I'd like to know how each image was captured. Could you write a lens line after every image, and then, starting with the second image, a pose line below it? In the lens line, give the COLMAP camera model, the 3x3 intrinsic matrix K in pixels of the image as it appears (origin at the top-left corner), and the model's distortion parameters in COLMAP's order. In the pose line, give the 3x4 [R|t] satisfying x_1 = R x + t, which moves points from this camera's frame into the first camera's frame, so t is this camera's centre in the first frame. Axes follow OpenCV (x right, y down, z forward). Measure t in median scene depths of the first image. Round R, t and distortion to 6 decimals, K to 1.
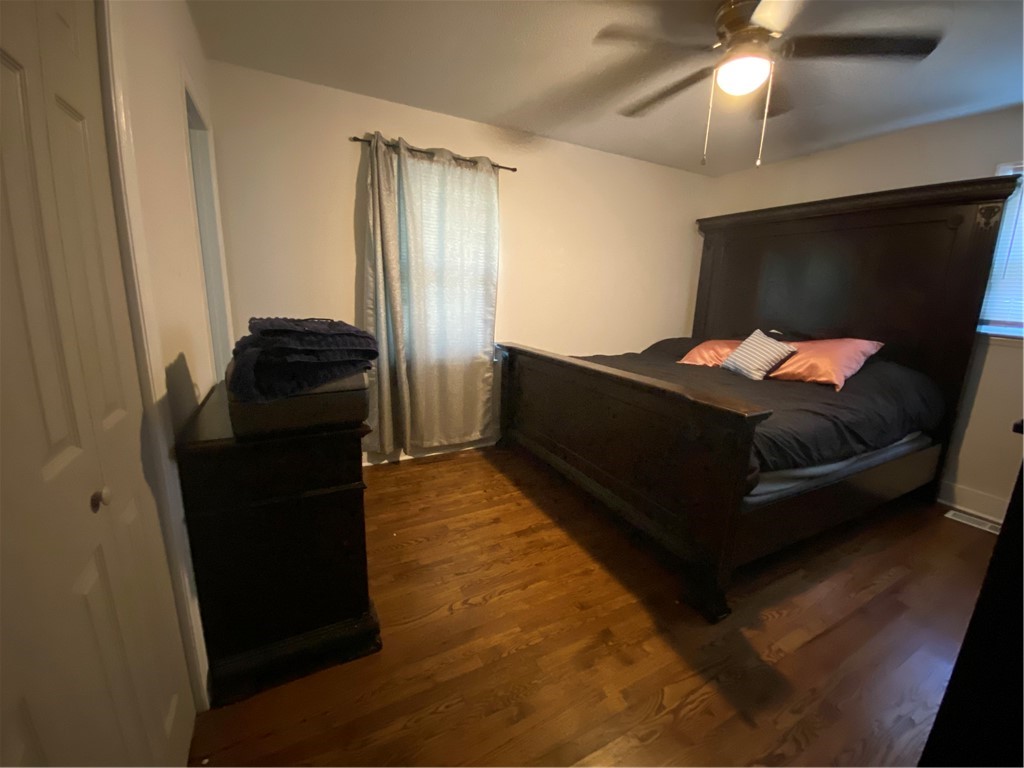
lens RADIAL K [[414.5, 0, 512.5], [0, 414.5, 379.4], [0, 0, 1]] dist [-0.013195, -0.002366]
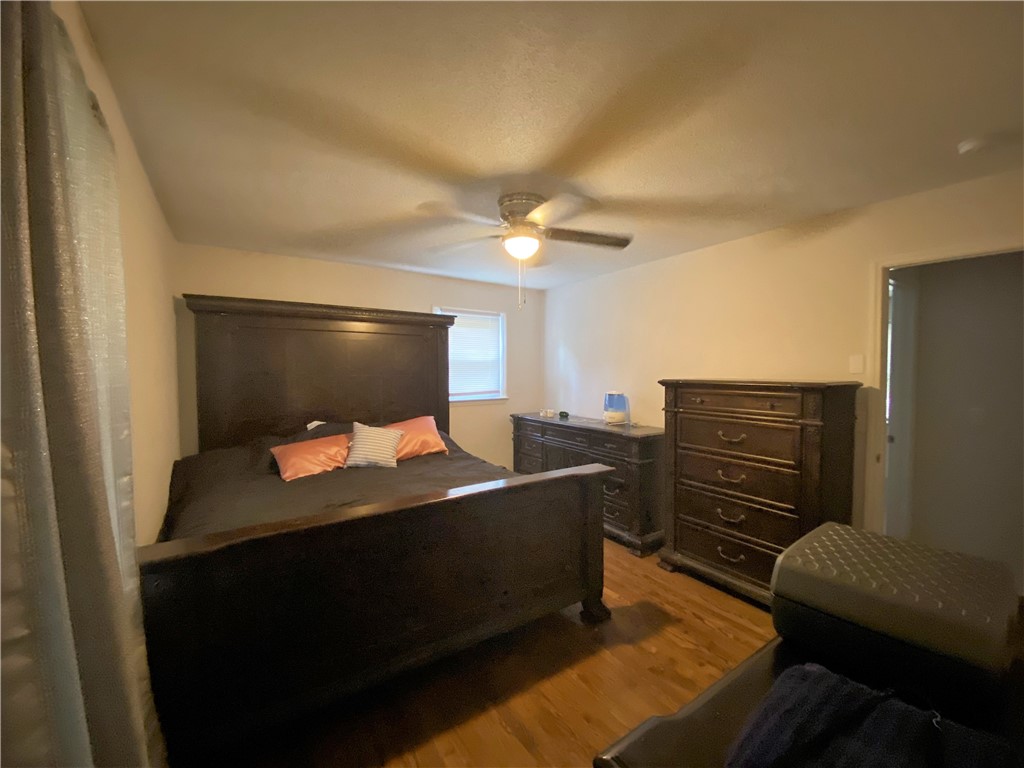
lens RADIAL K [[414.5, 0, 513.2], [0, 414.5, 386.0], [0, 0, 1]] dist [-0.013195, -0.002366]
pose [[-0.106014, -0.072307, 0.991732, -0.542931], [0.214331, 0.972247, 0.093798, -0.258844], [-0.970991, 0.222503, -0.087574, 0.807924]]
